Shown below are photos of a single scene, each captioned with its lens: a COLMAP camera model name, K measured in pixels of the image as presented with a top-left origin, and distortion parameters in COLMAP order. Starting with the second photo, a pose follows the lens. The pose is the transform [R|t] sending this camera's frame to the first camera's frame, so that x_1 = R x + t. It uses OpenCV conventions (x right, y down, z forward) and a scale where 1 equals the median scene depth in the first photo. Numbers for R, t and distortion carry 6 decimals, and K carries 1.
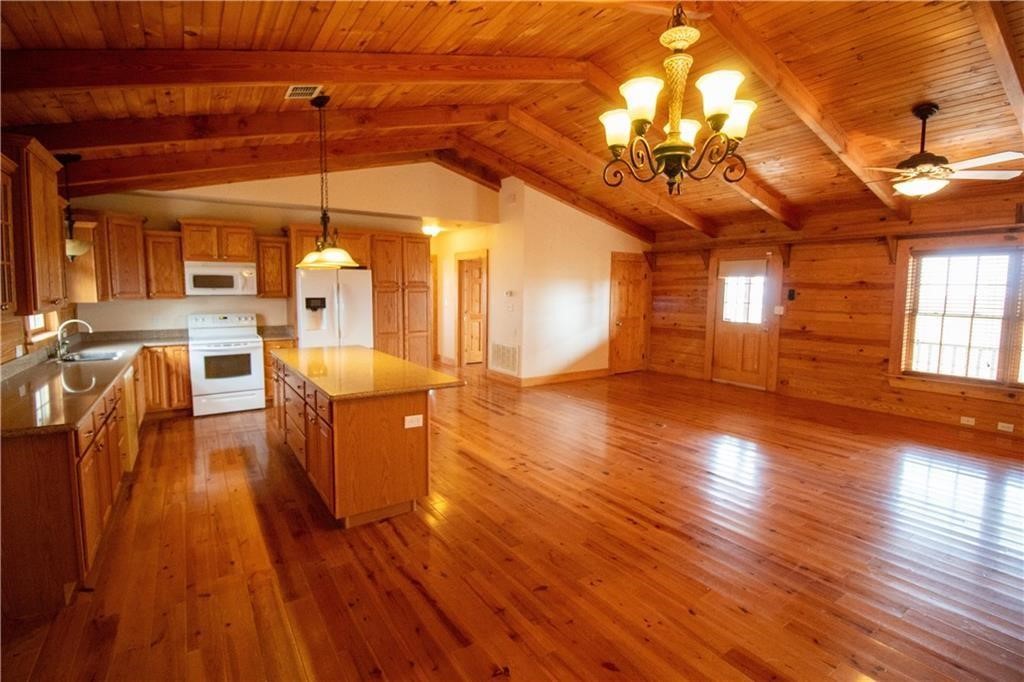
lens RADIAL K [[475.8, 0, 516.1], [0, 475.8, 334.0], [0, 0, 1]] dist [-0.007599, -0.006797]
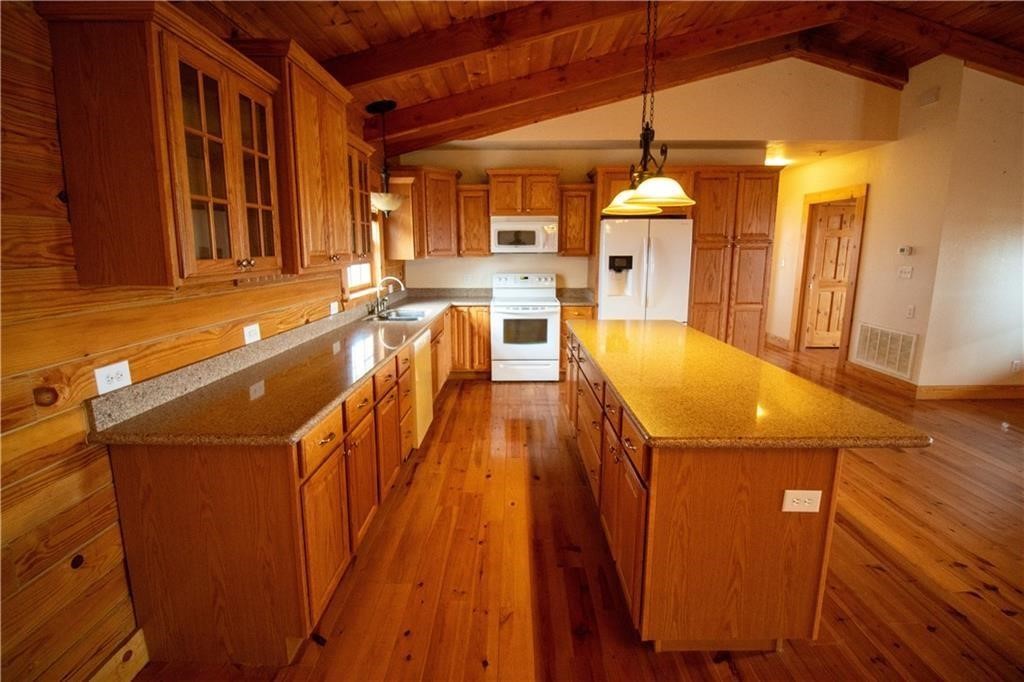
lens RADIAL K [[475.8, 0, 515.6], [0, 475.8, 331.5], [0, 0, 1]] dist [-0.007599, -0.006797]
pose [[0.825026, 0.089576, -0.557950, -0.105331], [-0.046032, 0.994728, 0.091632, -0.013898], [0.563217, -0.049915, 0.824800, 0.221045]]
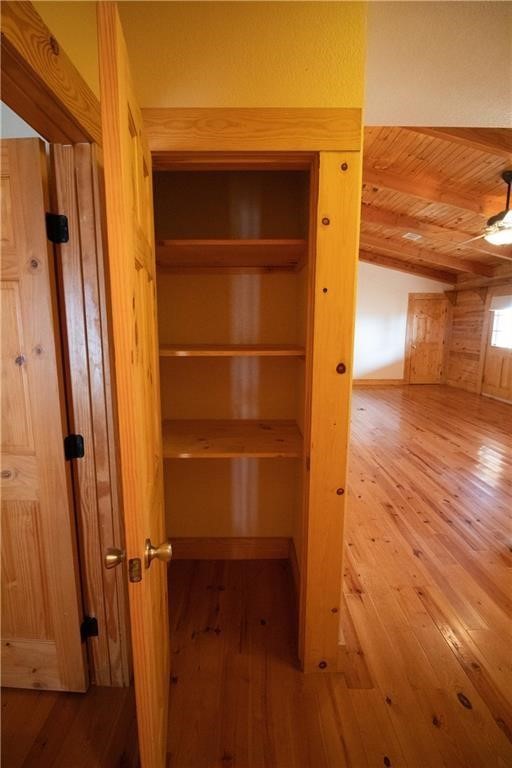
lens RADIAL K [[356.9, 0, 253.1], [0, 356.9, 383.3], [0, 0, 1]] dist [-0.007599, -0.006797]
pose [[0.825639, 0.083246, -0.558024, 0.576984], [-0.041988, 0.995378, 0.086367, 0.018350], [0.562635, -0.047877, 0.825318, -0.133052]]
